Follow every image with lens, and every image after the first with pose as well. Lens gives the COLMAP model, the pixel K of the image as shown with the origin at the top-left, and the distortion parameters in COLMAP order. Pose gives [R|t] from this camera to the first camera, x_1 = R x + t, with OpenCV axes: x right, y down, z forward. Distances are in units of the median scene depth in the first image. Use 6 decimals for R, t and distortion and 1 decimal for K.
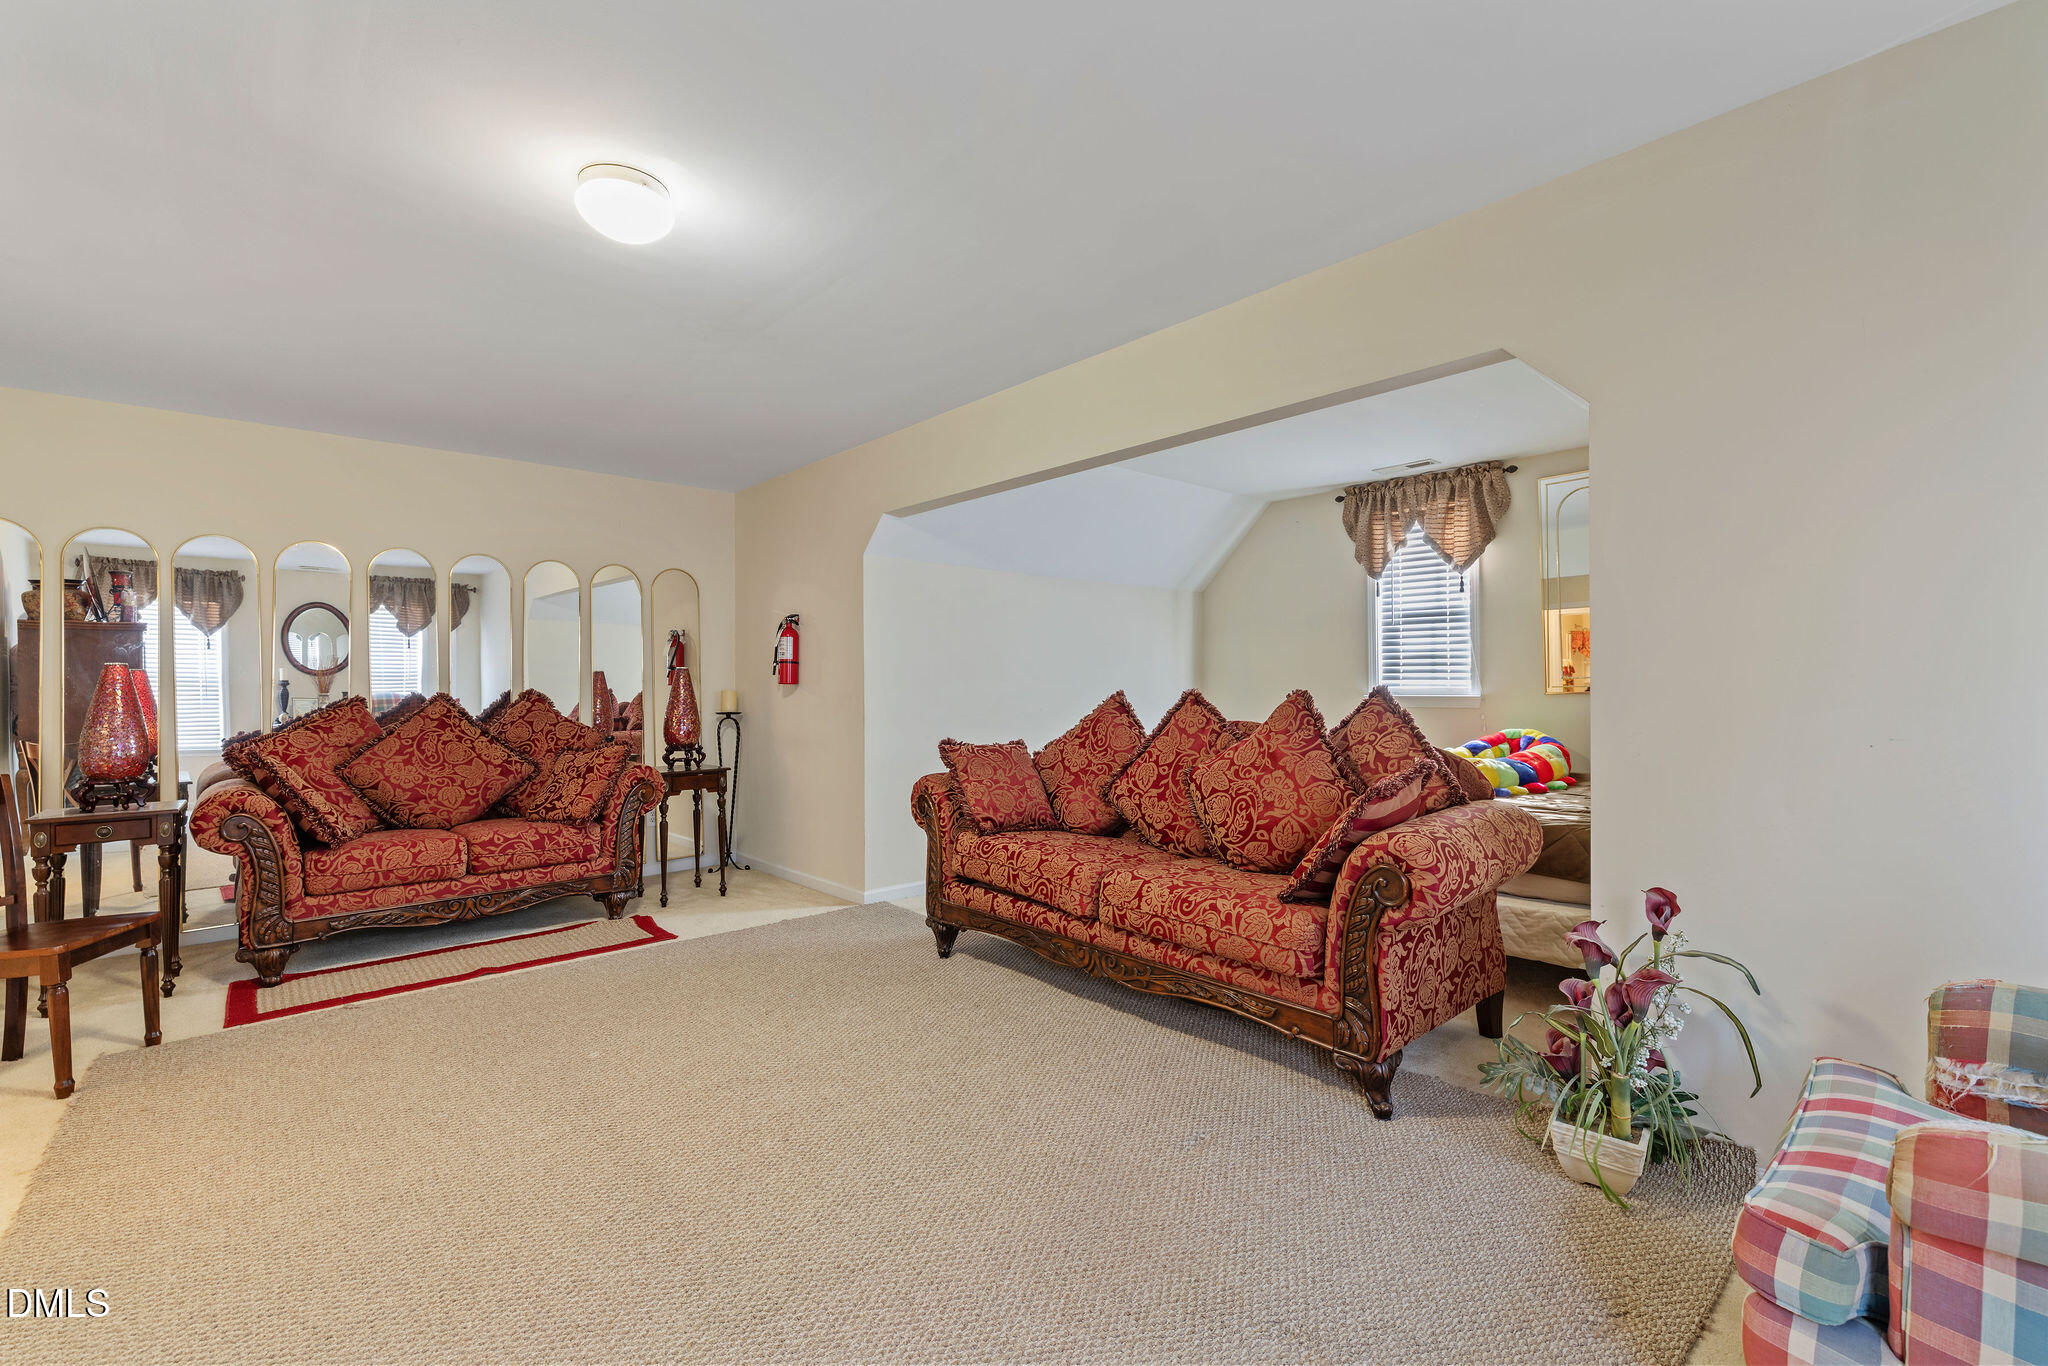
lens RADIAL K [[888.5, 0, 1000.6], [0, 888.5, 681.4], [0, 0, 1]] dist [-0.001402, 0.001138]
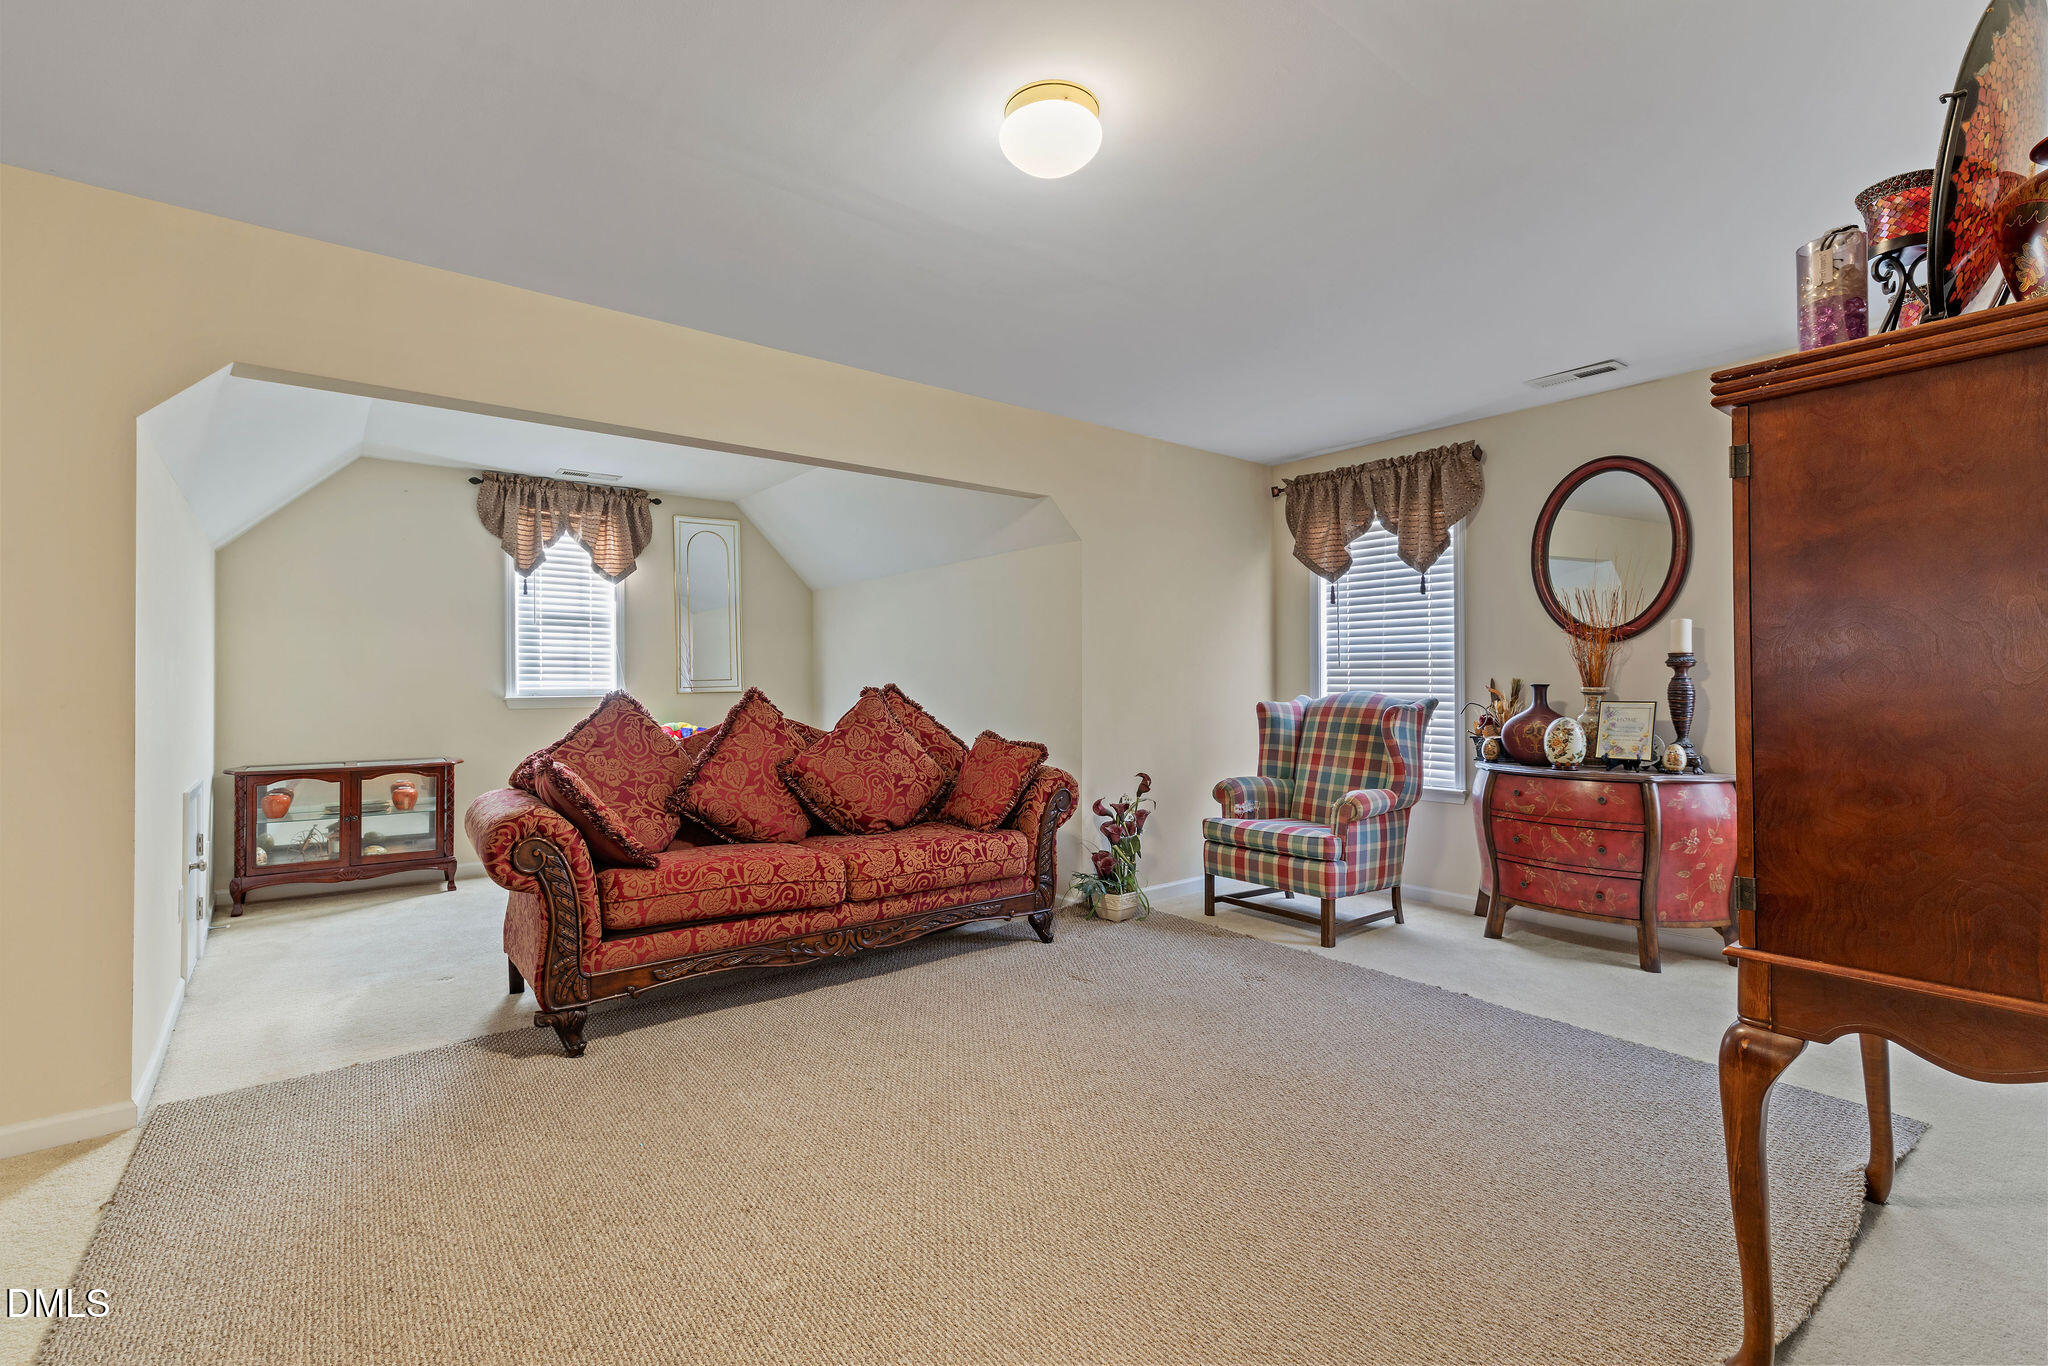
lens RADIAL K [[934.5, 0, 1024.0], [0, 934.5, 683.0], [0, 0, 1]] dist [-0.010407, -0.000266]
pose [[0.041400, 0.004911, 0.999131, -0.830041], [0.000372, 0.999988, -0.004931, 0.008943], [-0.999143, 0.000575, 0.041398, 0.611671]]
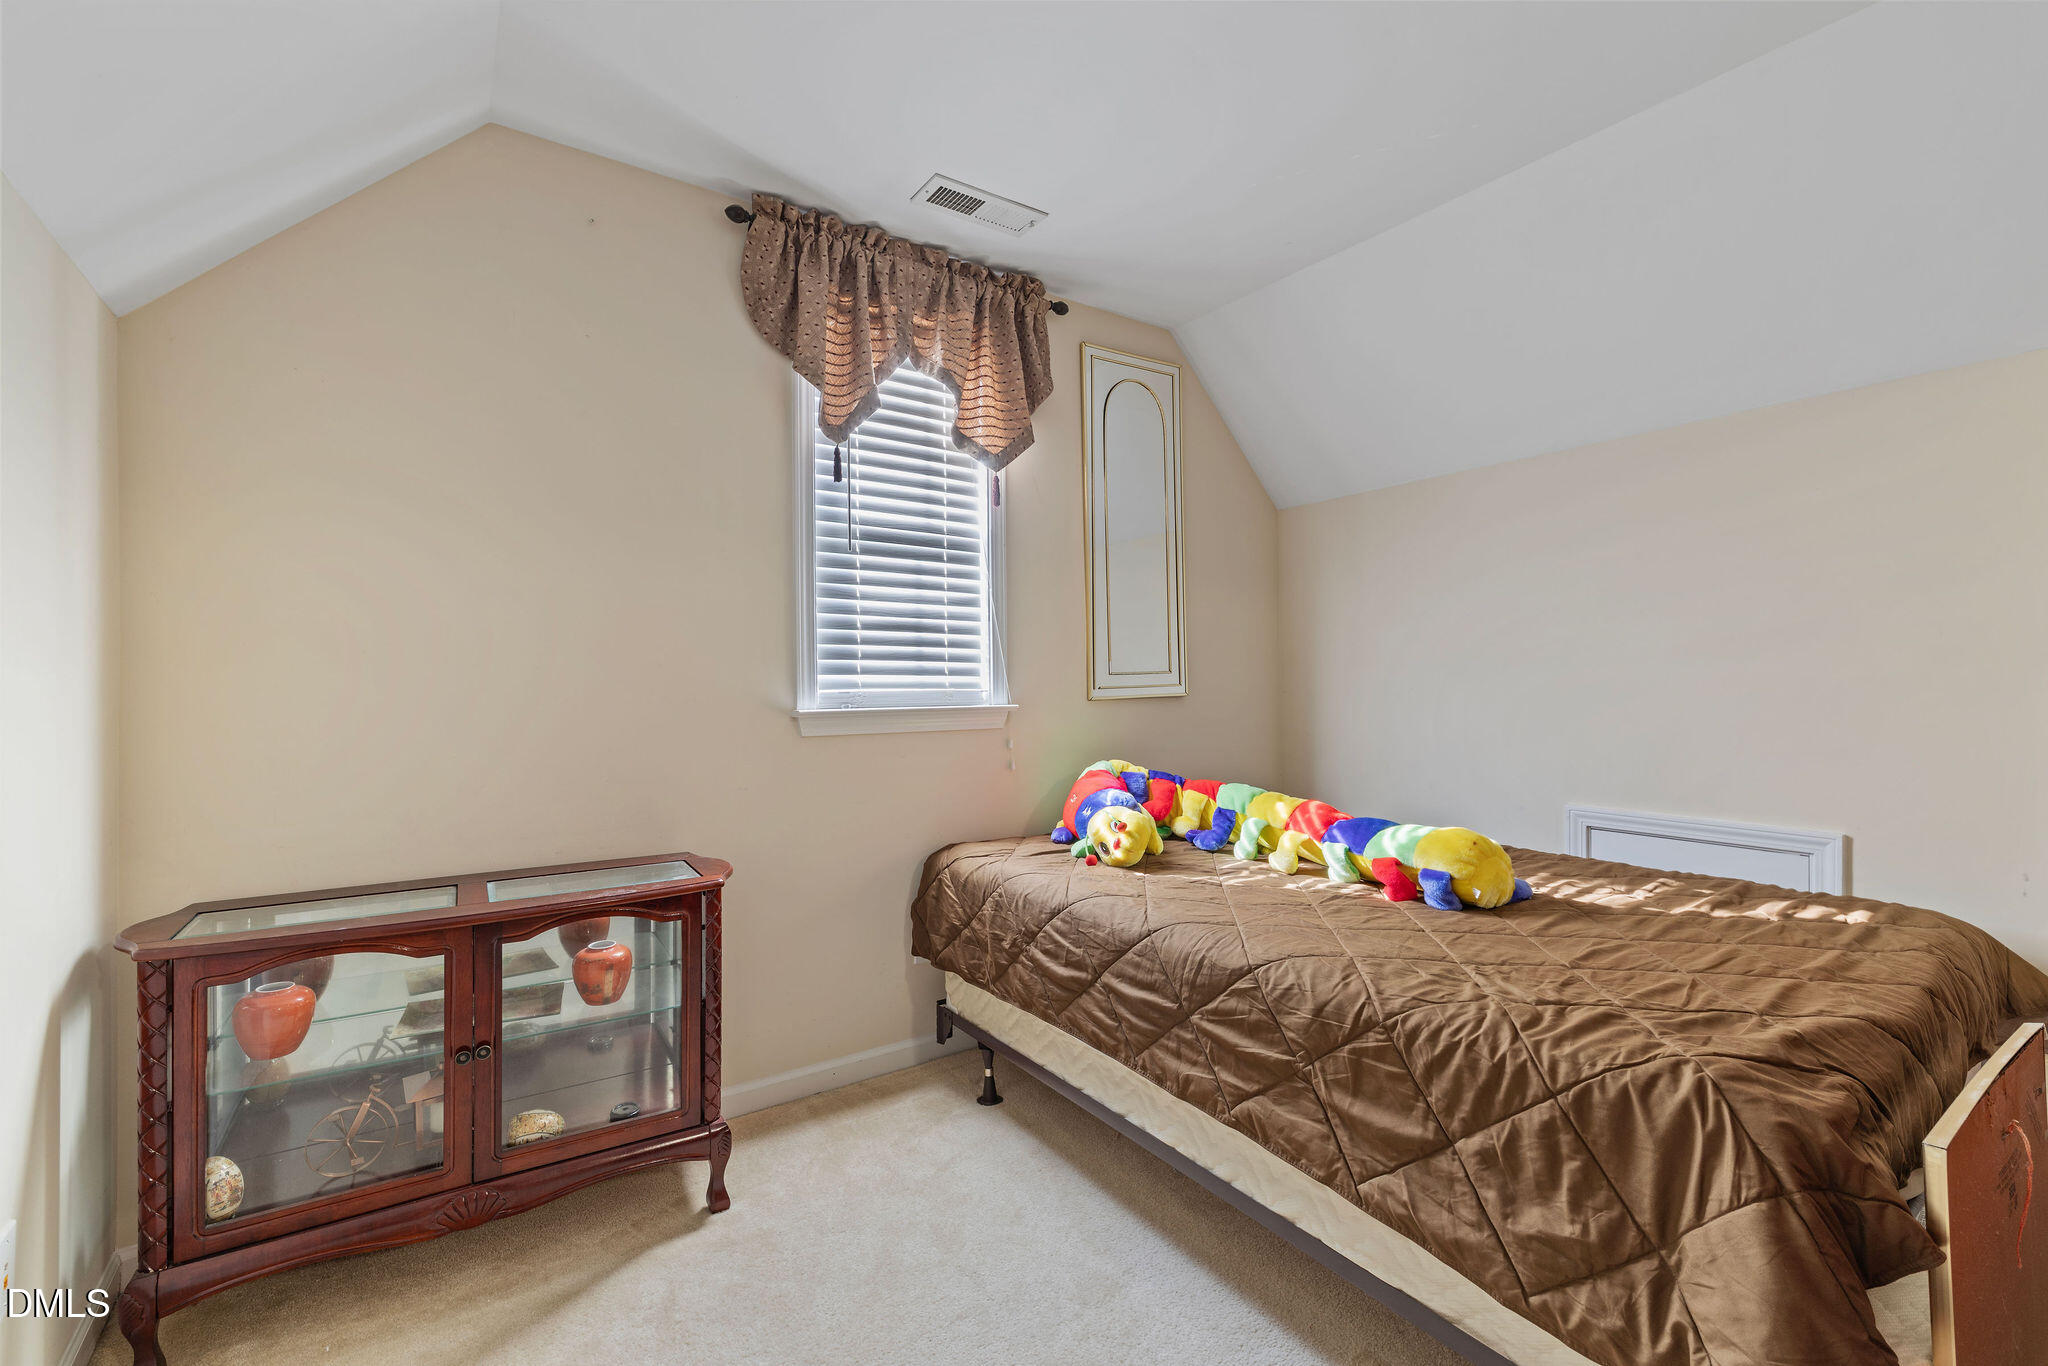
lens RADIAL K [[888.5, 0, 1000.6], [0, 888.5, 681.4], [0, 0, 1]] dist [-0.001402, 0.001138]
pose [[0.111464, 0.005007, 0.993756, 0.002208], [0.004138, 0.999976, -0.005502, 0.007270], [-0.993760, 0.004726, 0.111440, 1.282531]]
